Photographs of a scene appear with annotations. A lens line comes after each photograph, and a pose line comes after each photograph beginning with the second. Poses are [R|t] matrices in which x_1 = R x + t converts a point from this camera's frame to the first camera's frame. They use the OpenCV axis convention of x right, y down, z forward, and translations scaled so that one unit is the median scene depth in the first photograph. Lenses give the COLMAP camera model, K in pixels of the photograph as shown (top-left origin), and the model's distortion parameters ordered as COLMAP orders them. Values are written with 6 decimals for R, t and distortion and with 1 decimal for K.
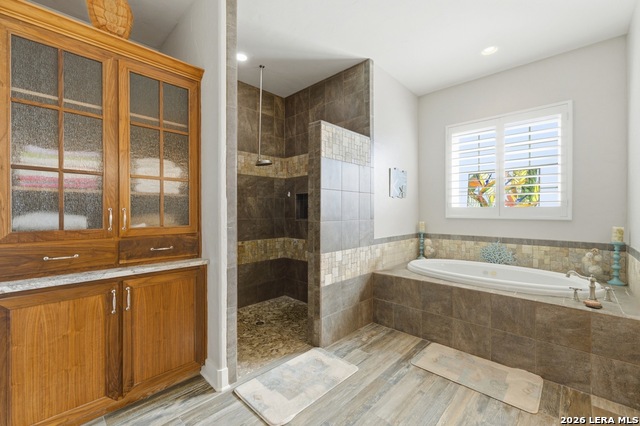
lens RADIAL K [[268.5, 0, 320.0], [0, 268.5, 212.9], [0, 0, 1]] dist [-0.004073, 0.000333]
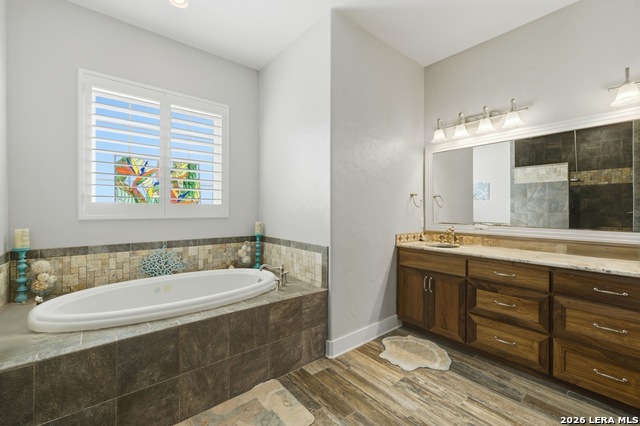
lens RADIAL K [[268.5, 0, 320.4], [0, 268.5, 211.1], [0, 0, 1]] dist [-0.004073, 0.000333]
pose [[0.117888, -0.005393, 0.993012, -0.077748], [0.004112, 0.999979, 0.004943, -0.001949], [-0.993018, 0.003500, 0.117907, 0.459105]]
